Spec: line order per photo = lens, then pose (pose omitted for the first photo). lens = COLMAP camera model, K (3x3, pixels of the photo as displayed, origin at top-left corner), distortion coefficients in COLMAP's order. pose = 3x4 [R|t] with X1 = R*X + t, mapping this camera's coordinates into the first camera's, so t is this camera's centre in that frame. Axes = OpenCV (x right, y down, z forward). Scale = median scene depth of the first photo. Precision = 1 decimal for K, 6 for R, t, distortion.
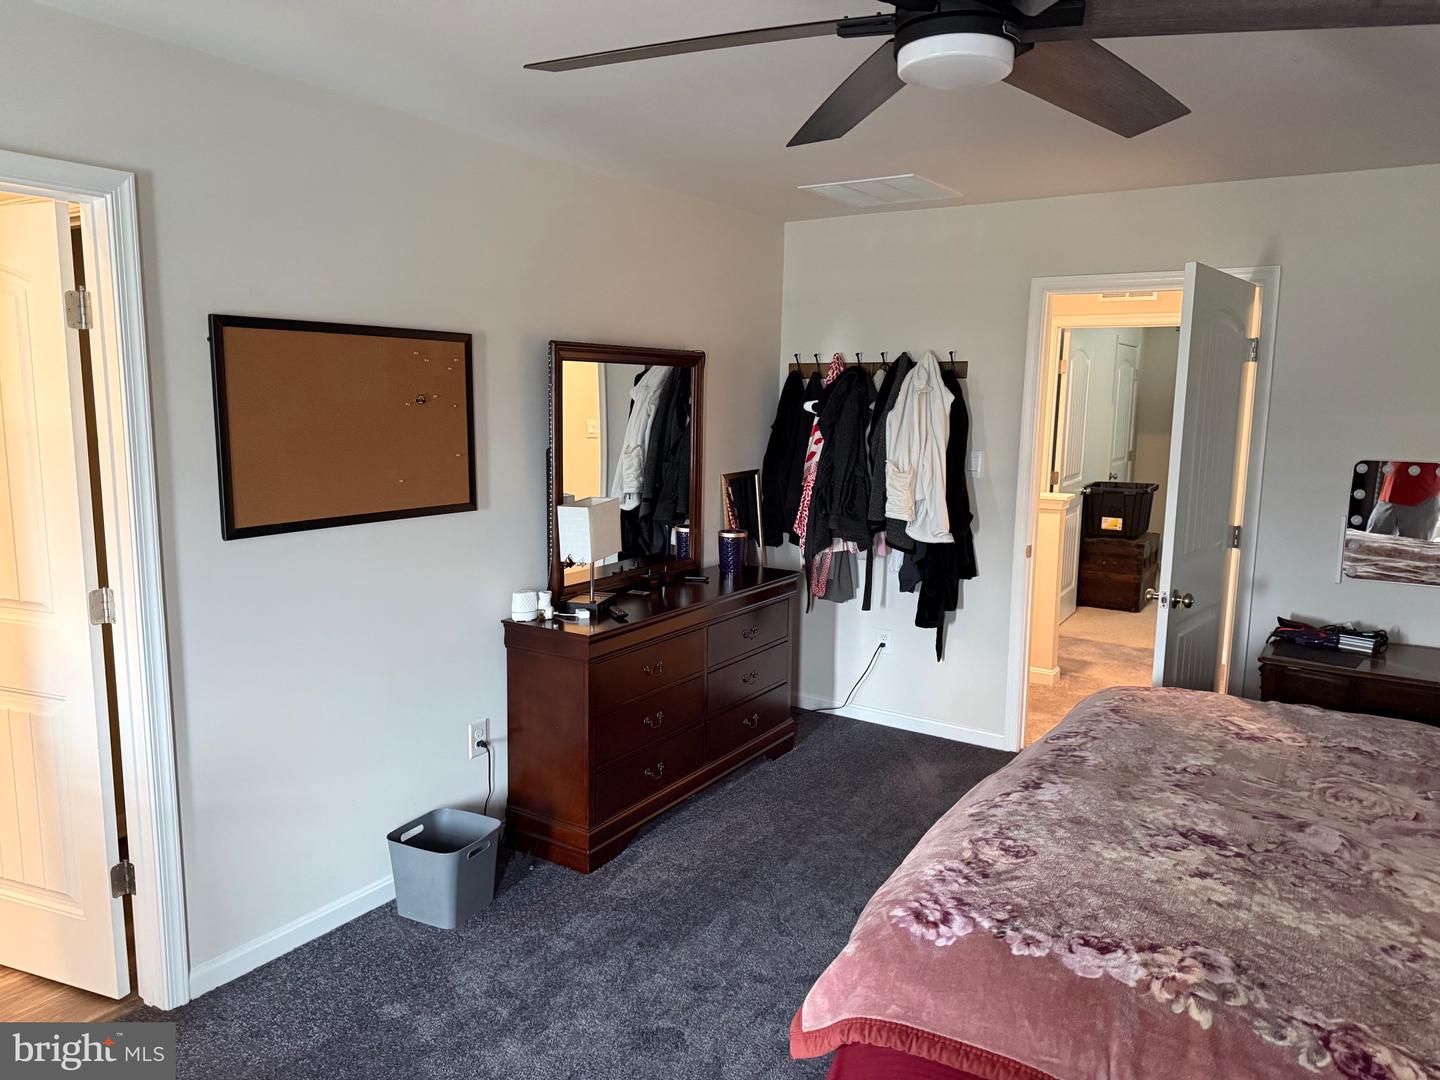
lens RADIAL K [[1013.3, 0, 720.0], [0, 1013.3, 540.0], [0, 0, 1]] dist [0.004469, 0.000846]
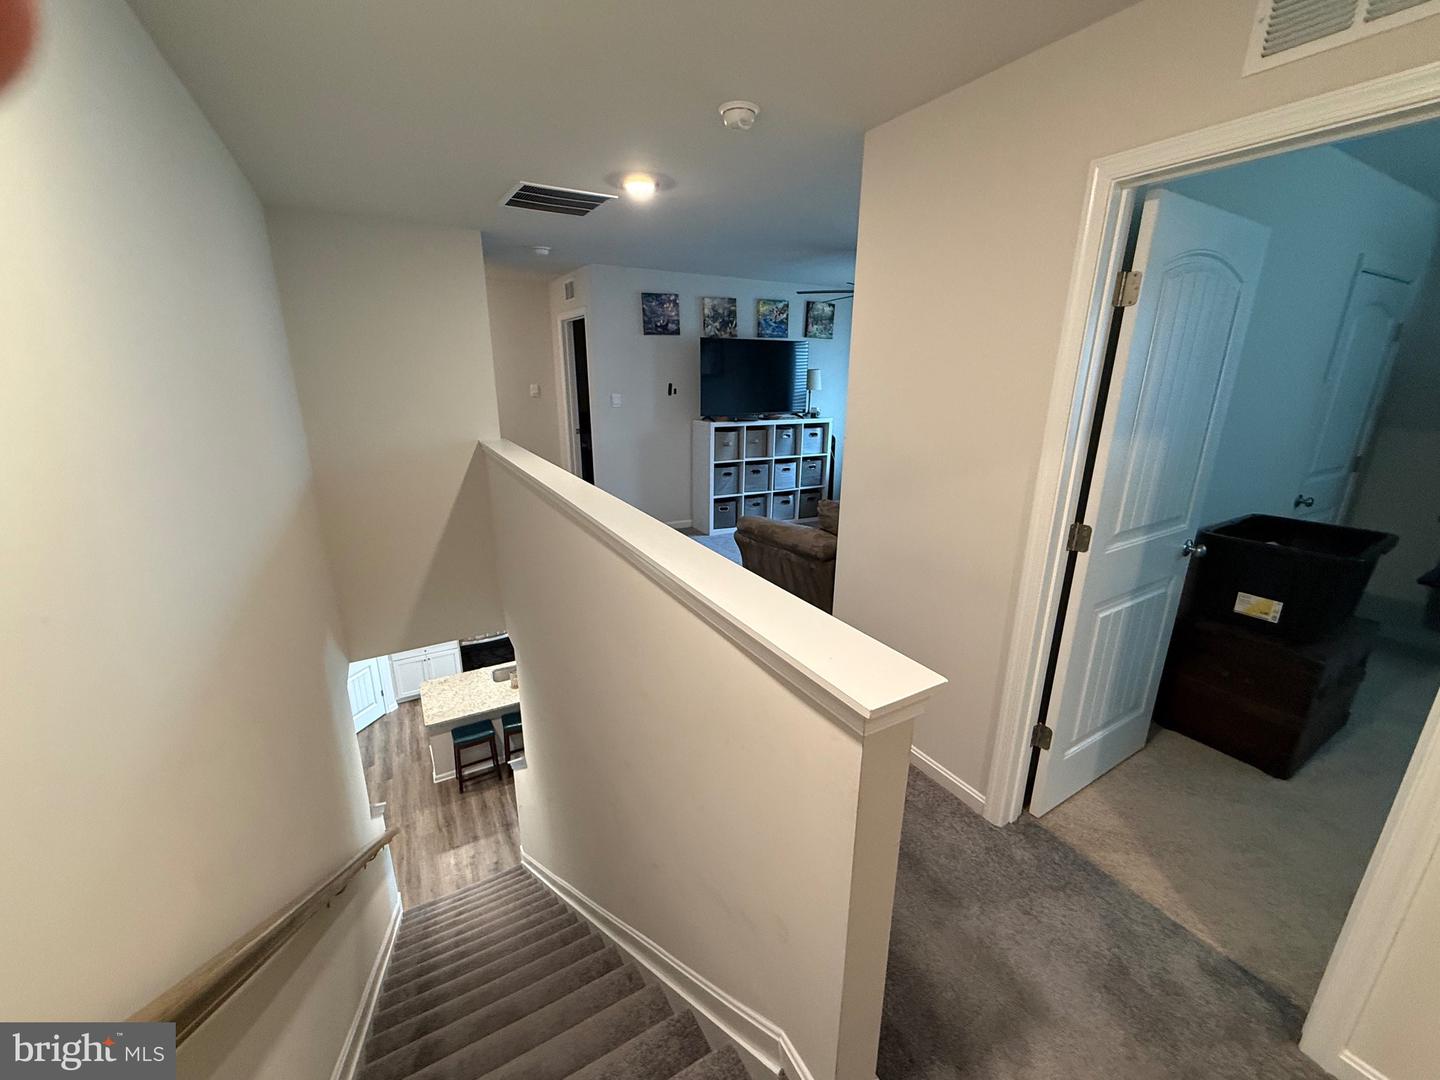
lens RADIAL K [[590.0, 0, 720.0], [0, 590.0, 540.0], [0, 0, 1]] dist [-0.001451, -0.000255]
pose [[0.890879, 0.122750, -0.437341, 0.265479], [-0.063901, 0.987088, 0.146880, -0.079613], [0.449724, -0.102905, 0.887220, 0.599391]]
